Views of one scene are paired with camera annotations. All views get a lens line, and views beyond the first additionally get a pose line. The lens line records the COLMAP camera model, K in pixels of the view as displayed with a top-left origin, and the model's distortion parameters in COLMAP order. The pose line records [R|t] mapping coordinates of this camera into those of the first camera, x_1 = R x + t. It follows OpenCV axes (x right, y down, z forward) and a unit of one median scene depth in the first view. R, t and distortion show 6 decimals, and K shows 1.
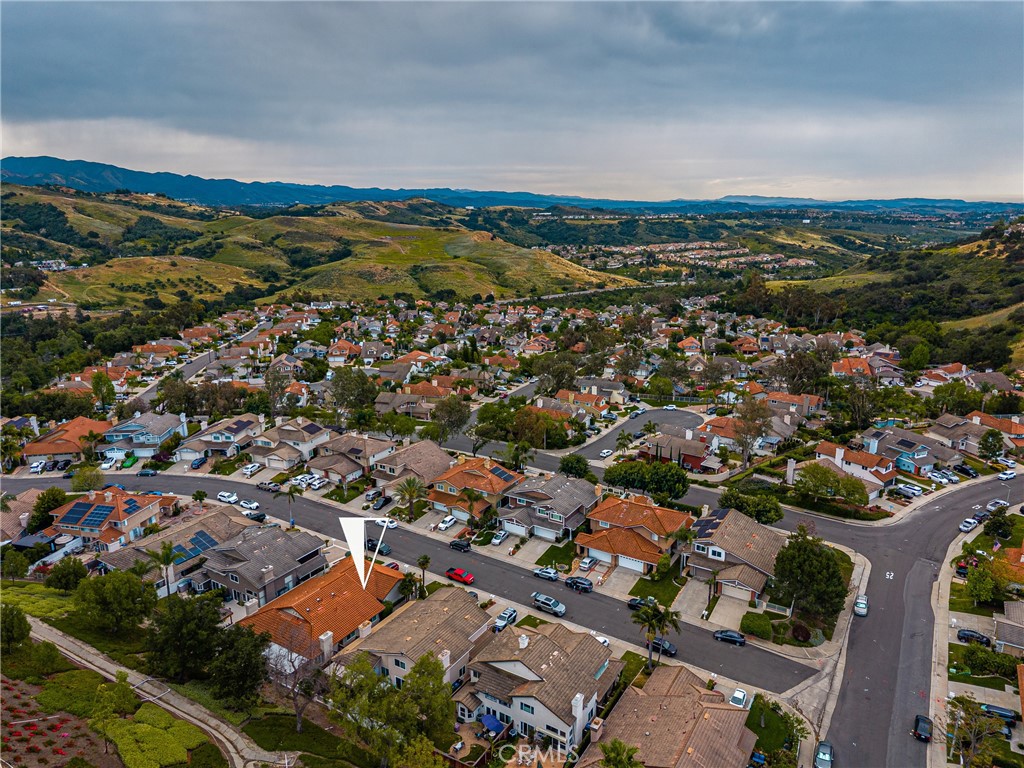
lens RADIAL K [[693.7, 0, 512.0], [0, 693.7, 384.0], [0, 0, 1]] dist [0.051282, -0.061019]
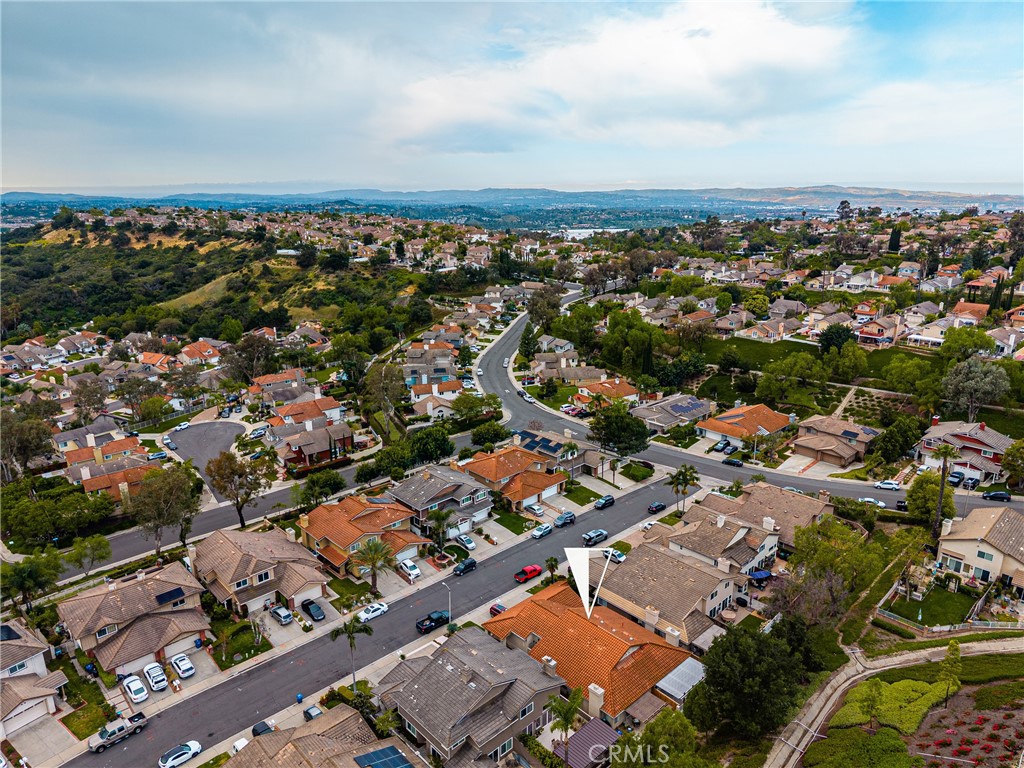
lens RADIAL K [[682.5, 0, 512.0], [0, 682.5, 384.0], [0, 0, 1]] dist [0.042862, -0.041258]
pose [[0.252702, -0.262805, 0.931168, -0.121189], [0.249941, 0.947470, 0.199577, -0.022575], [-0.934704, 0.182304, 0.305114, 0.093157]]
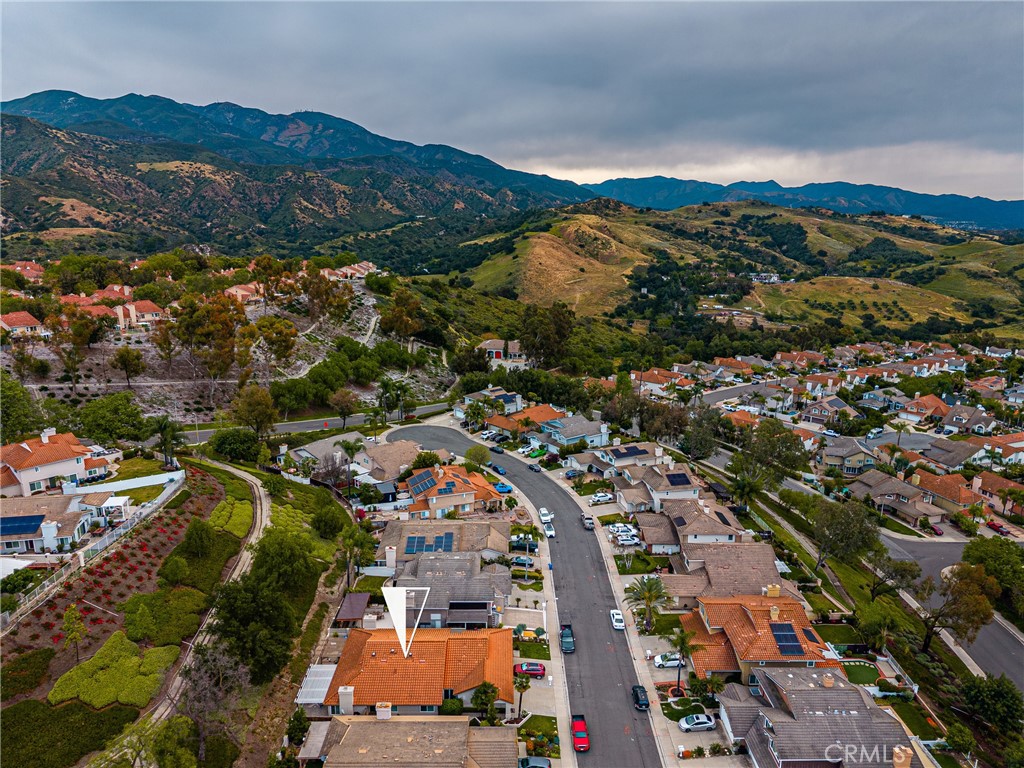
lens RADIAL K [[683.6, 0, 512.0], [0, 683.6, 384.0], [0, 0, 1]] dist [0.047032, -0.059720]
pose [[0.540434, 0.208215, -0.815217, 0.052633], [-0.229792, 0.968587, 0.095051, -0.016347], [0.809399, 0.135961, 0.571303, 0.067086]]
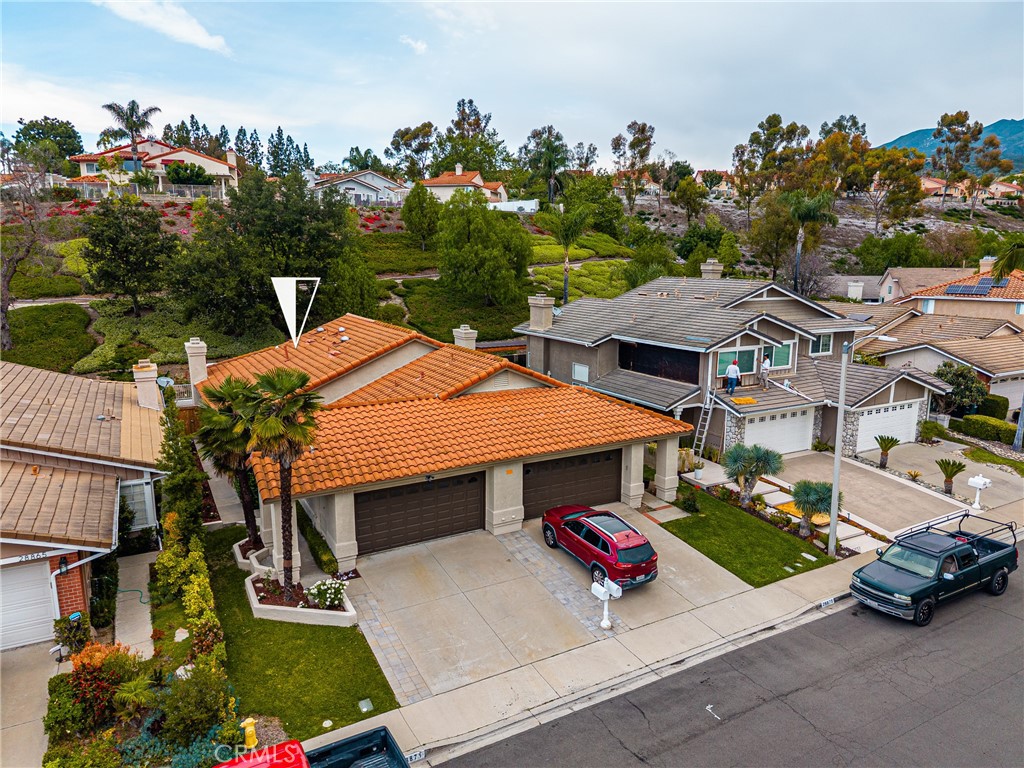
lens RADIAL K [[683.6, 0, 512.0], [0, 683.6, 384.0], [0, 0, 1]] dist [0.047032, -0.059720]
pose [[-0.486145, 0.167781, -0.857621, -0.002545], [-0.225071, 0.924248, 0.308398, 0.024427], [0.844397, 0.342951, -0.411555, 0.142550]]
